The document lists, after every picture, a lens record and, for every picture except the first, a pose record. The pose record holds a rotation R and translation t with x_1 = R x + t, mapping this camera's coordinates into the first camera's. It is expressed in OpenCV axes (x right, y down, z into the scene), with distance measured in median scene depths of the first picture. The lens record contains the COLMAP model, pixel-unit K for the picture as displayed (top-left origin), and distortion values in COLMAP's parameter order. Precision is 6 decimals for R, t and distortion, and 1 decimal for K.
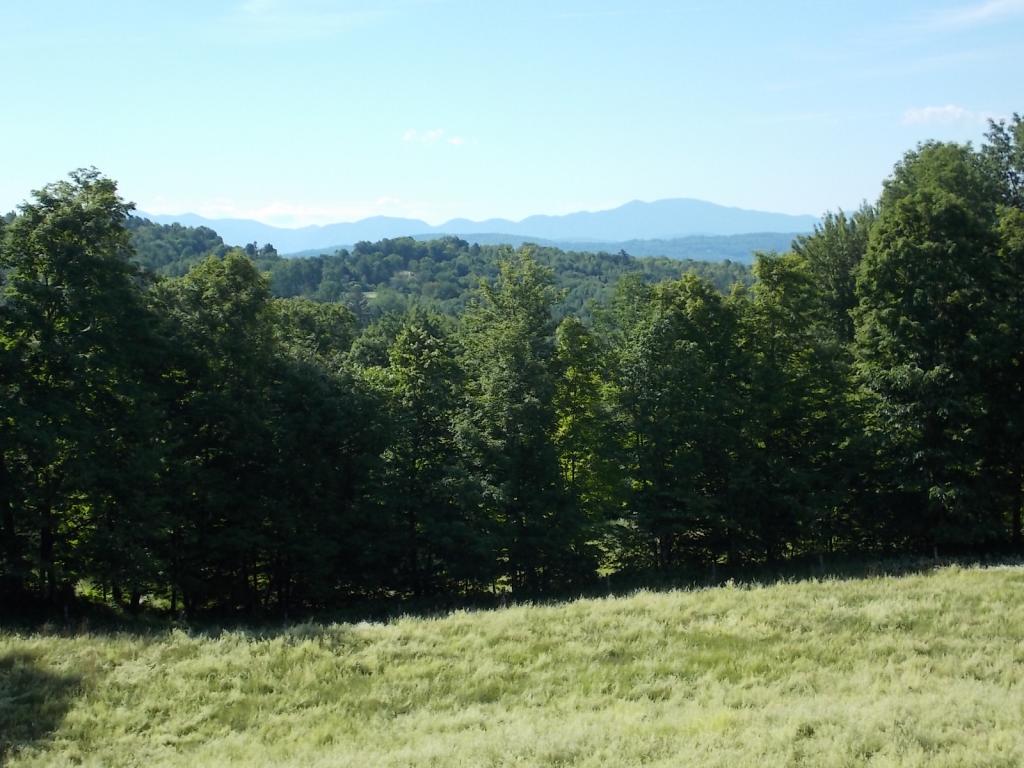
lens RADIAL K [[1881.2, 0, 512.7], [0, 1881.2, 387.0], [0, 0, 1]] dist [0.262928, 0.000000]
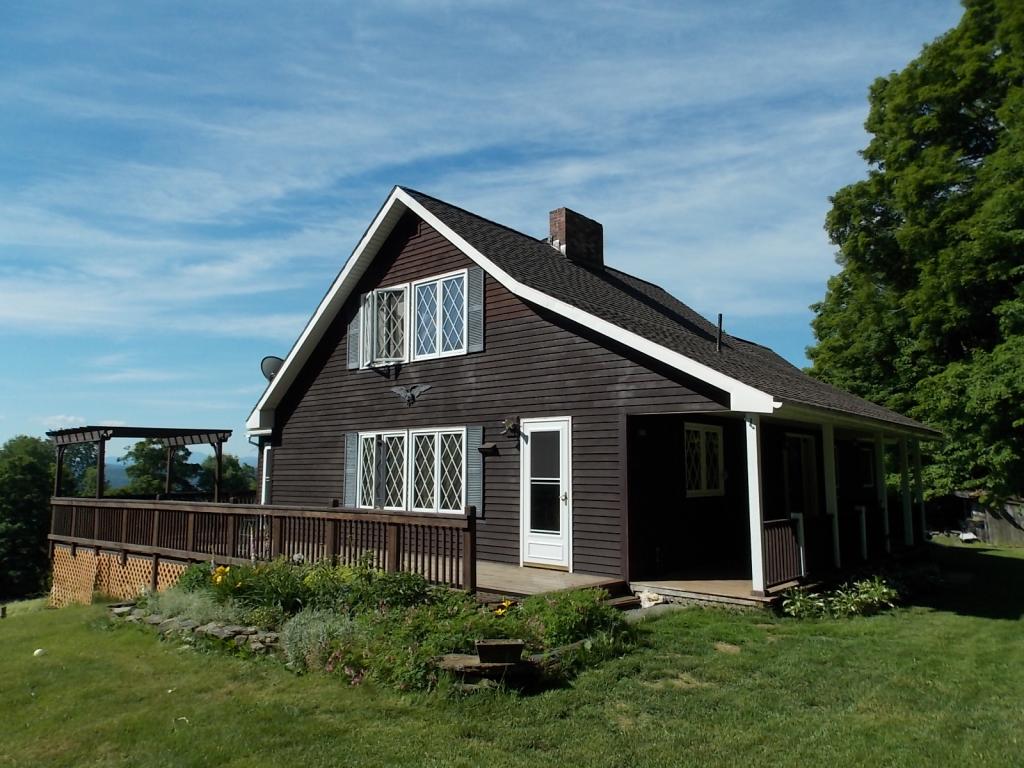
lens RADIAL K [[728.8, 0, 513.2], [0, 728.8, 376.4], [0, 0, 1]] dist [0.069394, -0.005896]
pose [[0.694771, 0.125536, 0.708191, -0.059806], [0.026247, 0.979568, -0.199391, 0.014402], [-0.718752, 0.157119, 0.677281, -0.214553]]
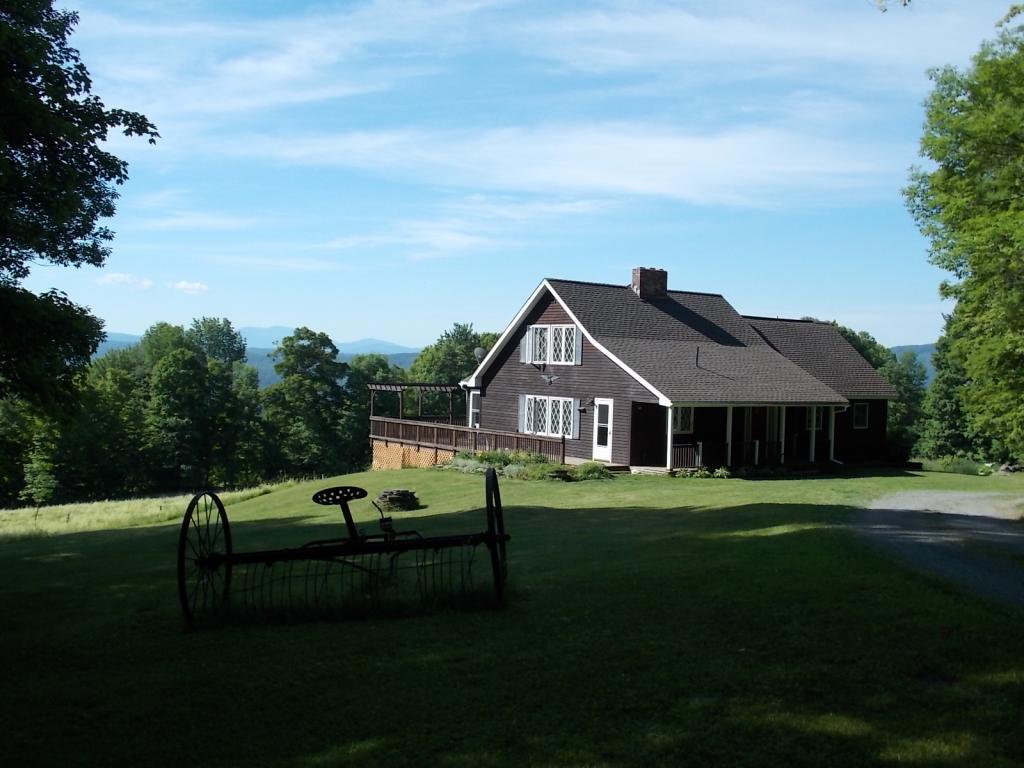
lens RADIAL K [[1081.5, 0, 517.6], [0, 1081.5, 380.9], [0, 0, 1]] dist [0.007243, 0.000000]
pose [[0.826075, 0.052491, 0.561111, -0.219858], [-0.022384, 0.997923, -0.060401, 0.016259], [-0.563116, 0.037336, 0.825534, -0.444183]]
